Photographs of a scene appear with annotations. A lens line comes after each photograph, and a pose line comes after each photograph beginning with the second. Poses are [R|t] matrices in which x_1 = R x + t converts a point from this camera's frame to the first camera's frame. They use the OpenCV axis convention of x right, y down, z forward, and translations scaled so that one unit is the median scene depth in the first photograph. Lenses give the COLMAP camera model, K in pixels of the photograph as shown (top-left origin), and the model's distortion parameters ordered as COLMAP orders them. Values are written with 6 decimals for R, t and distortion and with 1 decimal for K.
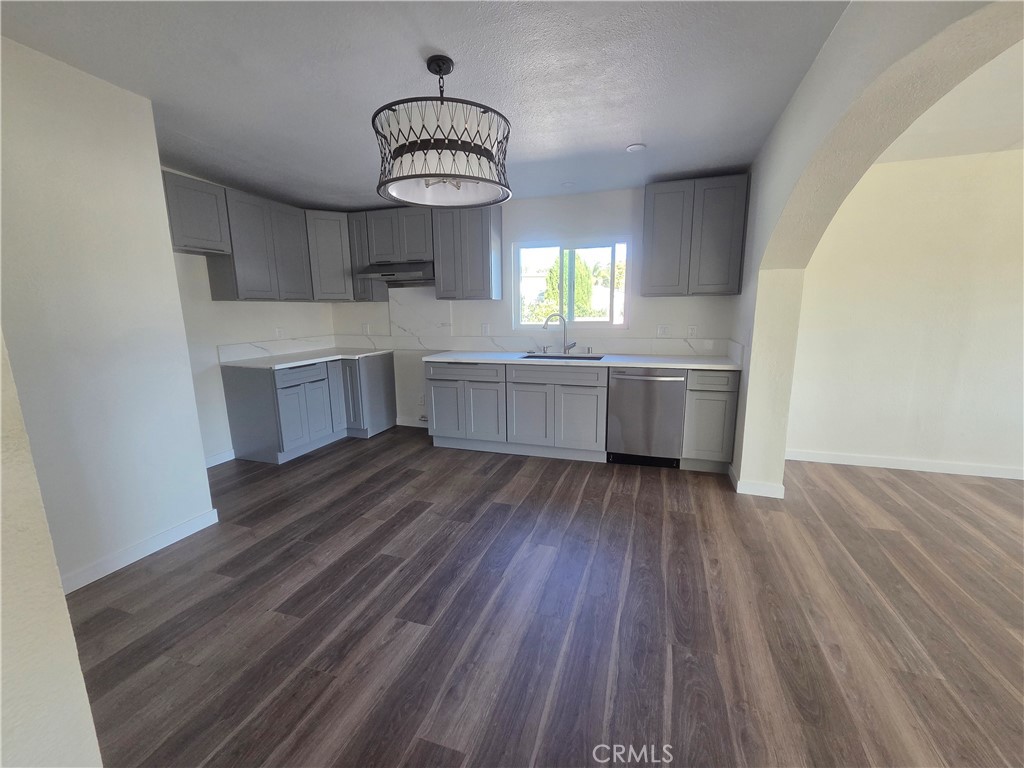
lens RADIAL K [[420.2, 0, 514.7], [0, 420.2, 386.6], [0, 0, 1]] dist [0.002382, -0.000678]
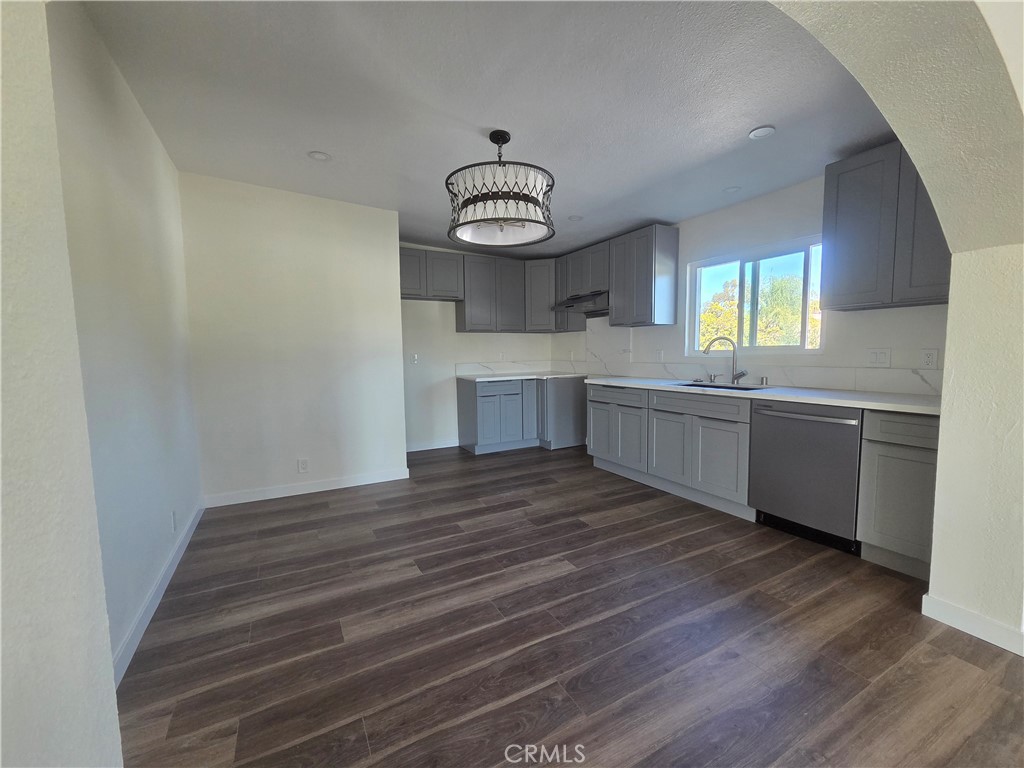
lens RADIAL K [[420.2, 0, 514.7], [0, 420.2, 386.6], [0, 0, 1]] dist [0.002382, -0.000678]
pose [[0.734997, 0.058258, -0.675563, 0.420223], [-0.117888, 0.992108, -0.042704, 0.017195], [0.667744, 0.111028, 0.736064, 0.098811]]
